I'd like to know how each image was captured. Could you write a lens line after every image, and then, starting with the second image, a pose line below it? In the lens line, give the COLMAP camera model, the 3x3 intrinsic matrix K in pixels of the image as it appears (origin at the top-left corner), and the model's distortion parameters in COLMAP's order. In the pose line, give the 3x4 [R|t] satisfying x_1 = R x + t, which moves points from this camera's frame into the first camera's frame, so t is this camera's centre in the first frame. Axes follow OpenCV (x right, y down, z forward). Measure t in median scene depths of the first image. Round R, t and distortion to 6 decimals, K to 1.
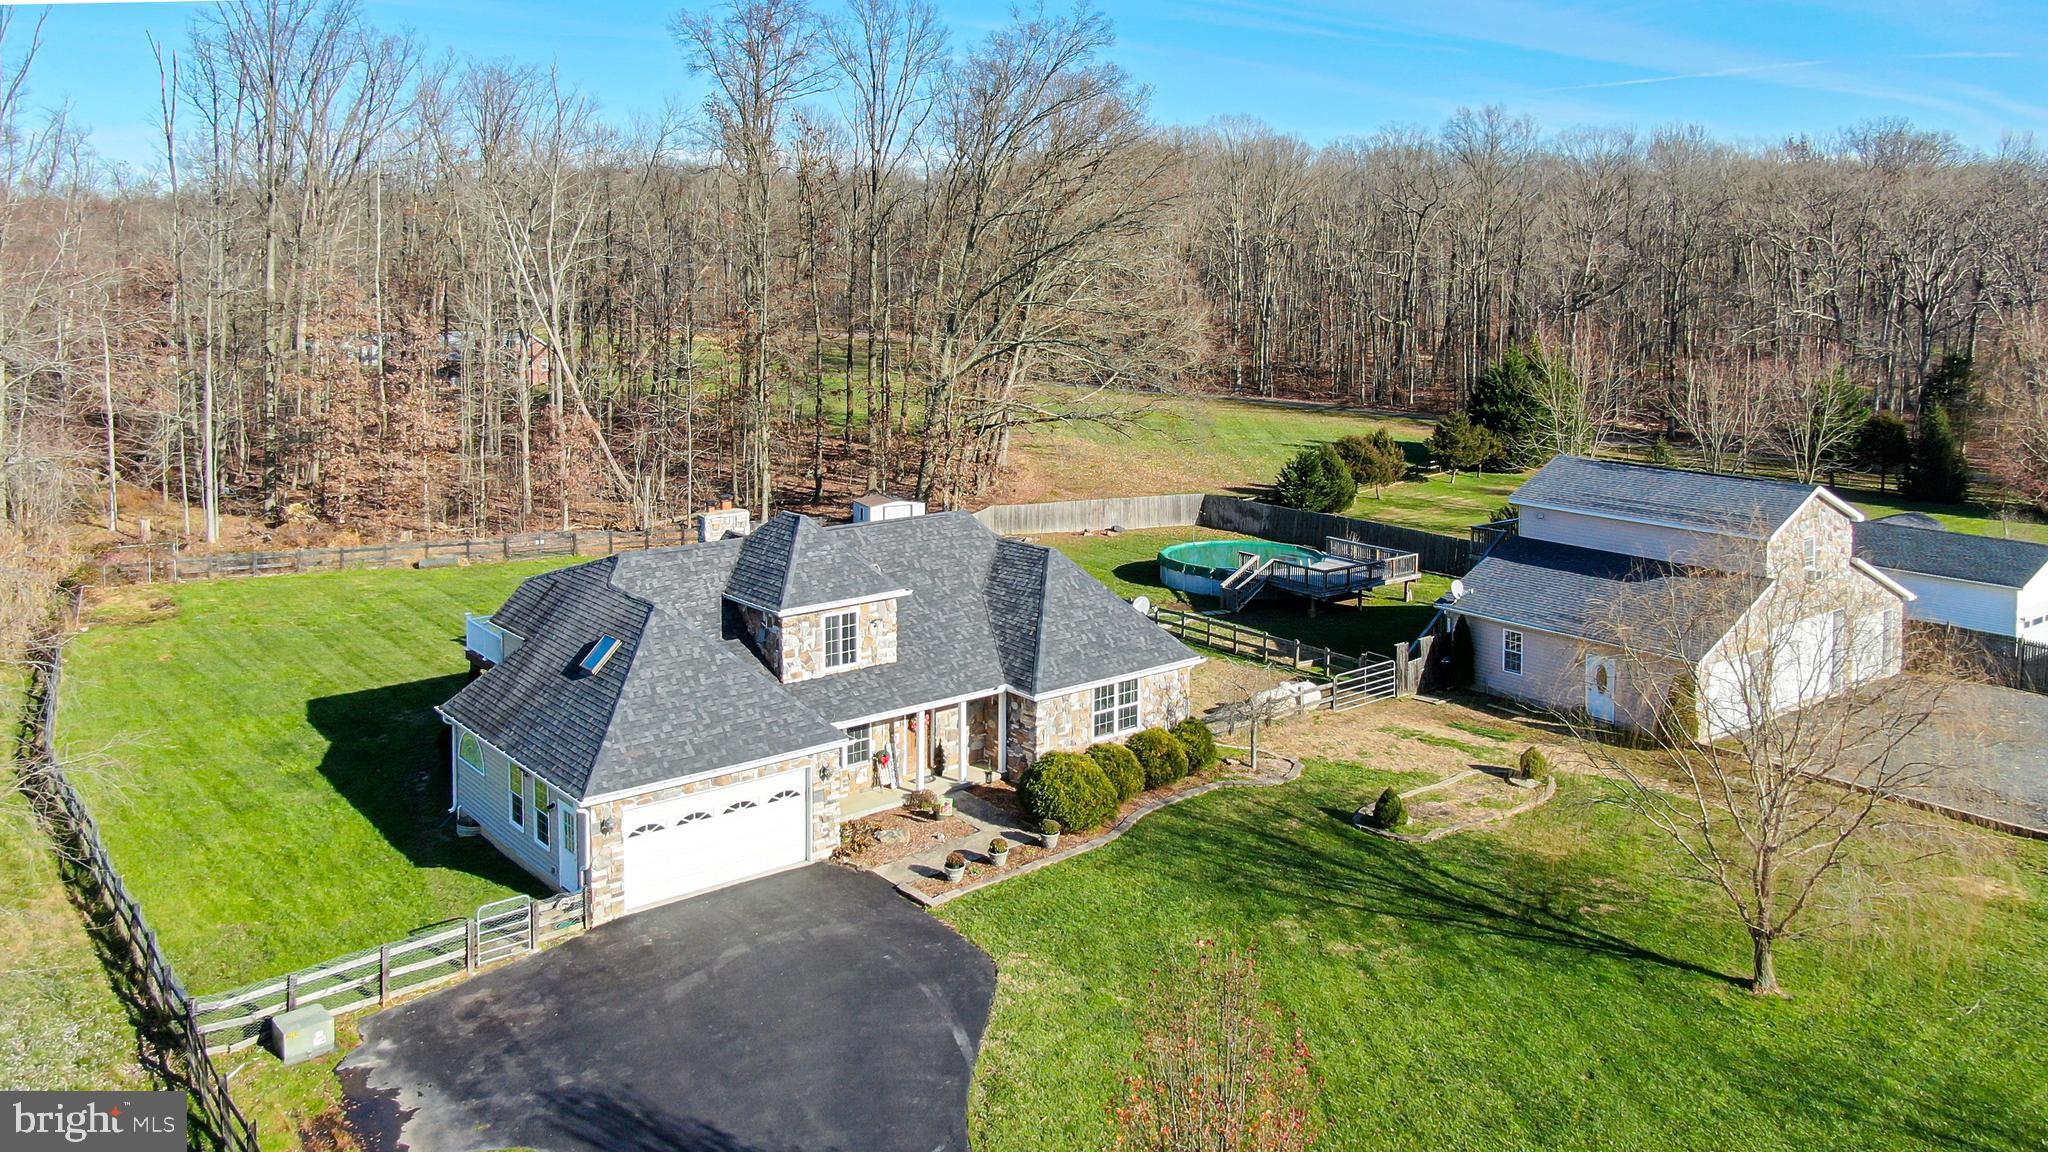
lens RADIAL K [[1558.4, 0, 1028.3], [0, 1558.4, 366.0], [0, 0, 1]] dist [-0.014488, -0.005379]
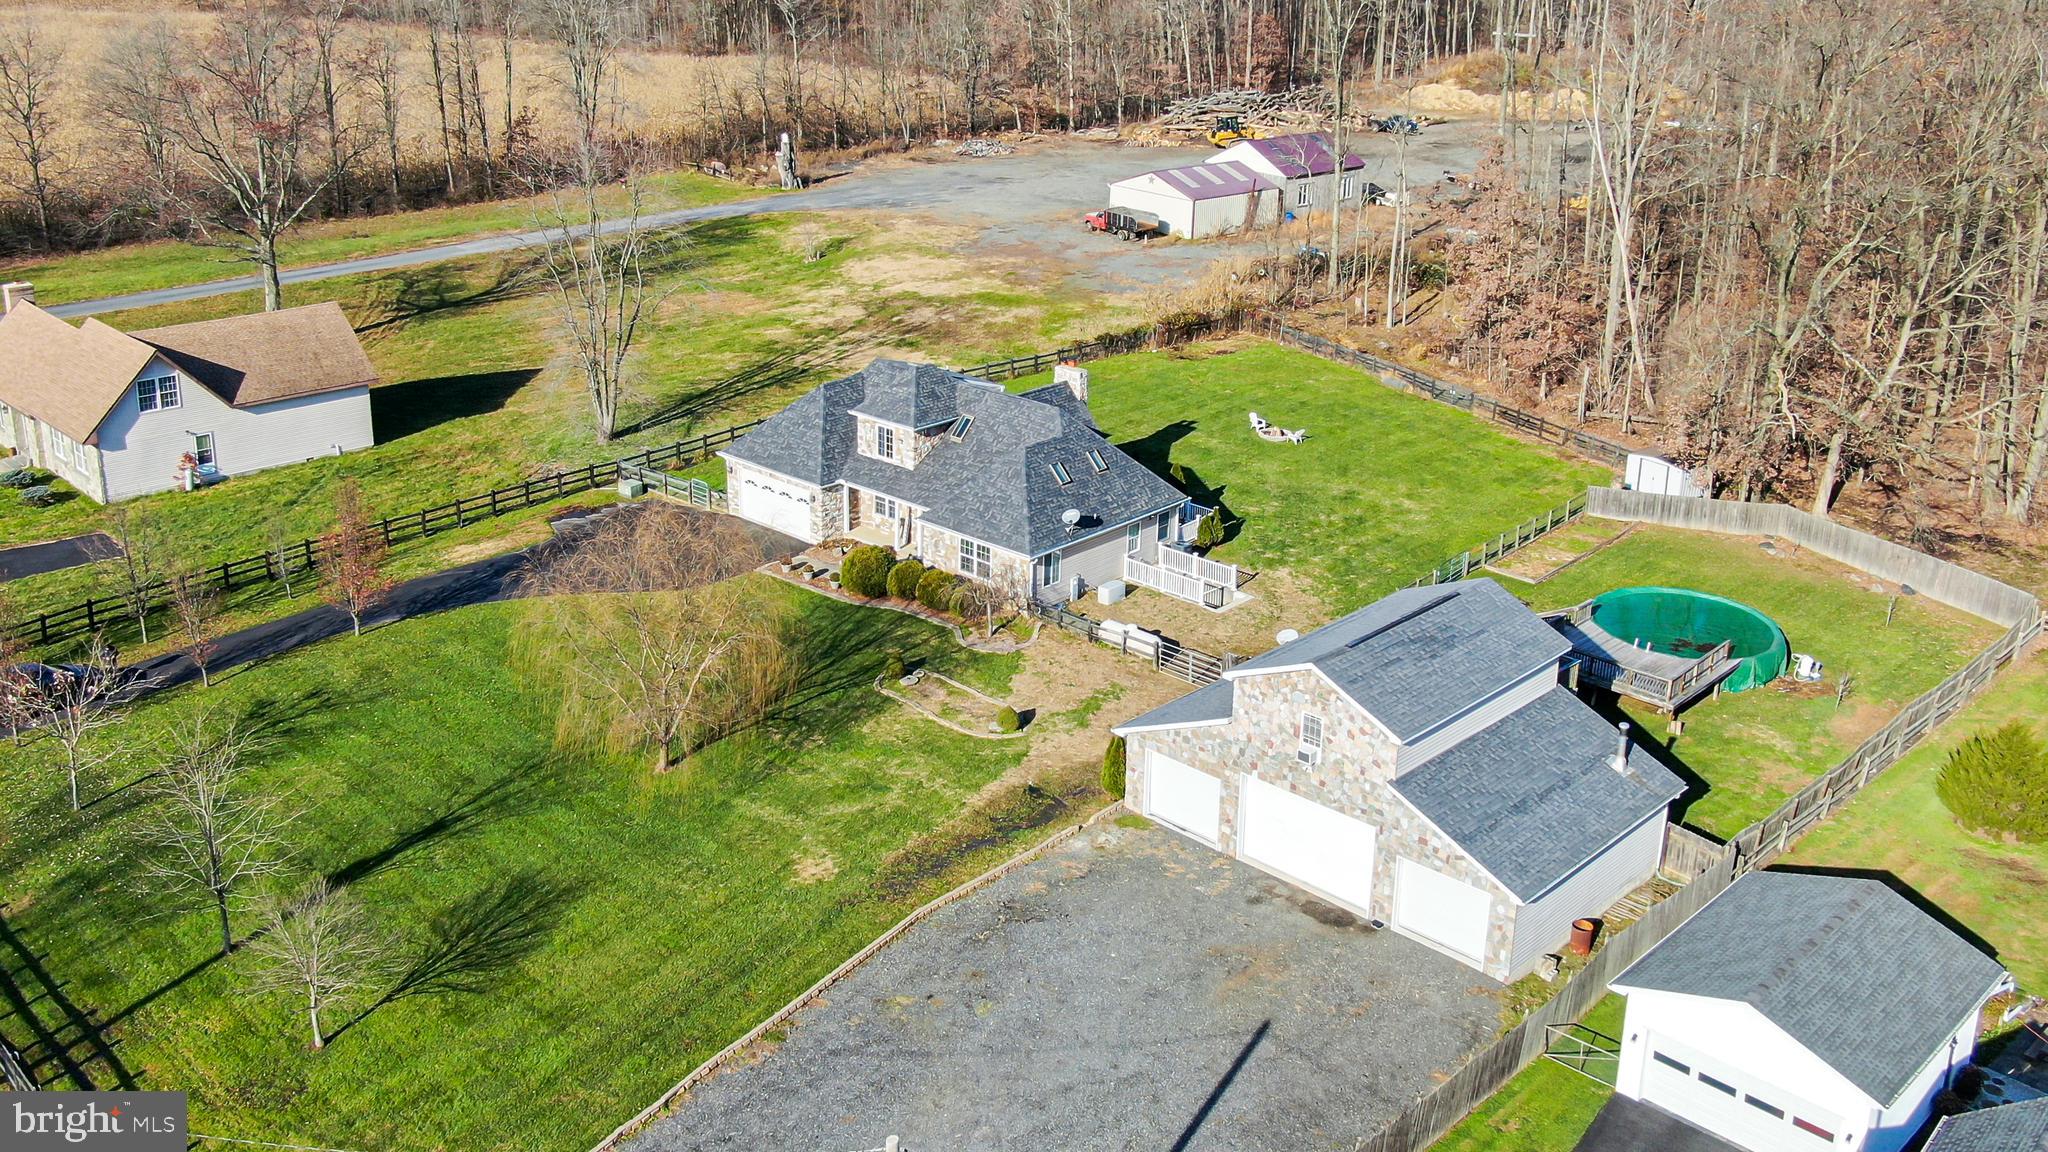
lens RADIAL K [[1858.2, 0, 1016.6], [0, 1858.2, 571.0], [0, 0, 1]] dist [0.014805, -0.010808]
pose [[0.139263, 0.359884, -0.922545, 1.827112], [-0.086474, 0.932484, 0.350707, -0.415650], [0.986473, 0.030936, 0.160981, 0.843693]]
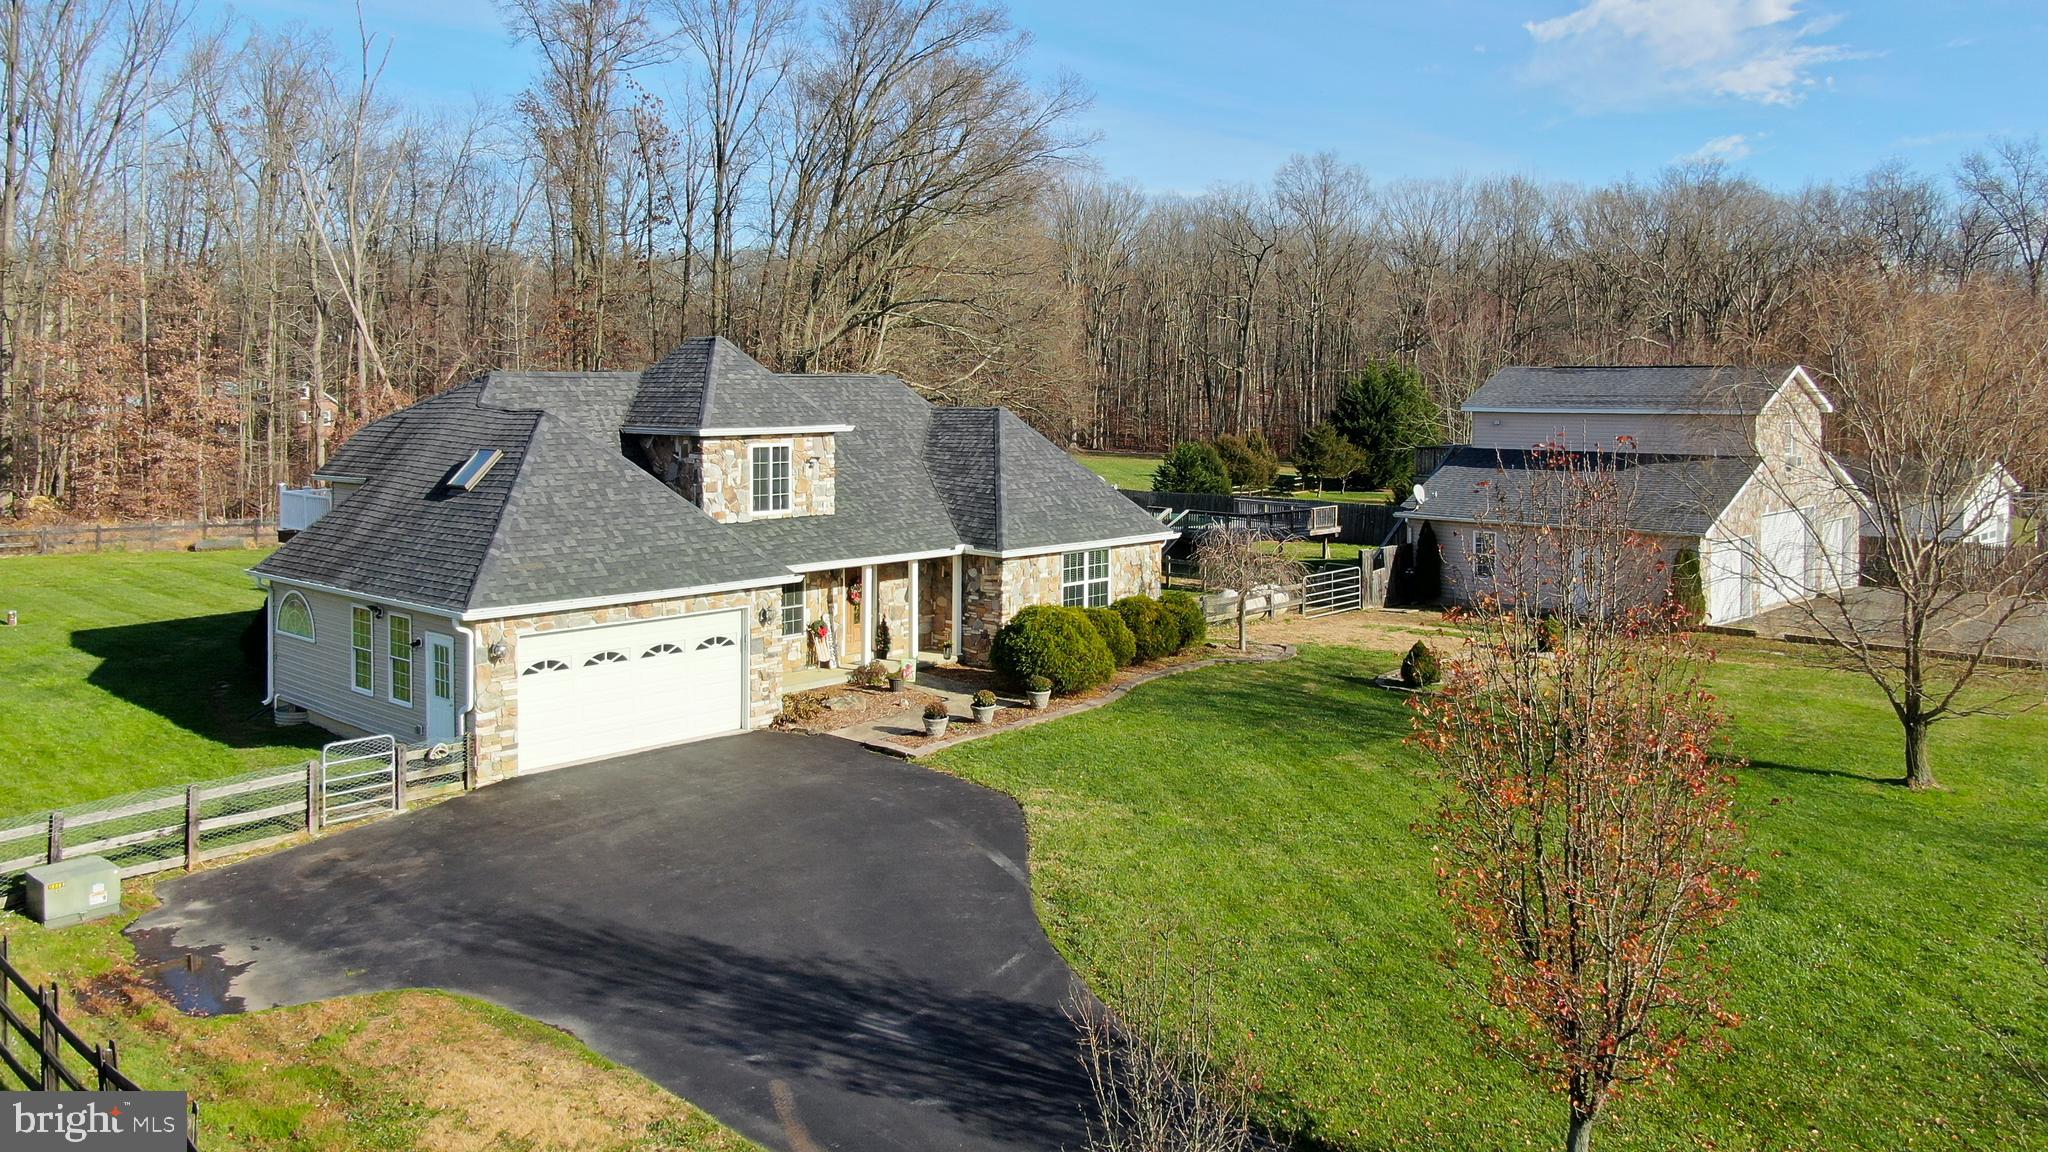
lens RADIAL K [[1549.3, 0, 1036.3], [0, 1549.3, 434.7], [0, 0, 1]] dist [-0.013905, -0.004253]
pose [[0.990040, -0.005132, 0.140696, -0.099176], [0.010790, 0.999162, -0.039481, 0.191090], [-0.140376, 0.040606, 0.989265, 0.179169]]
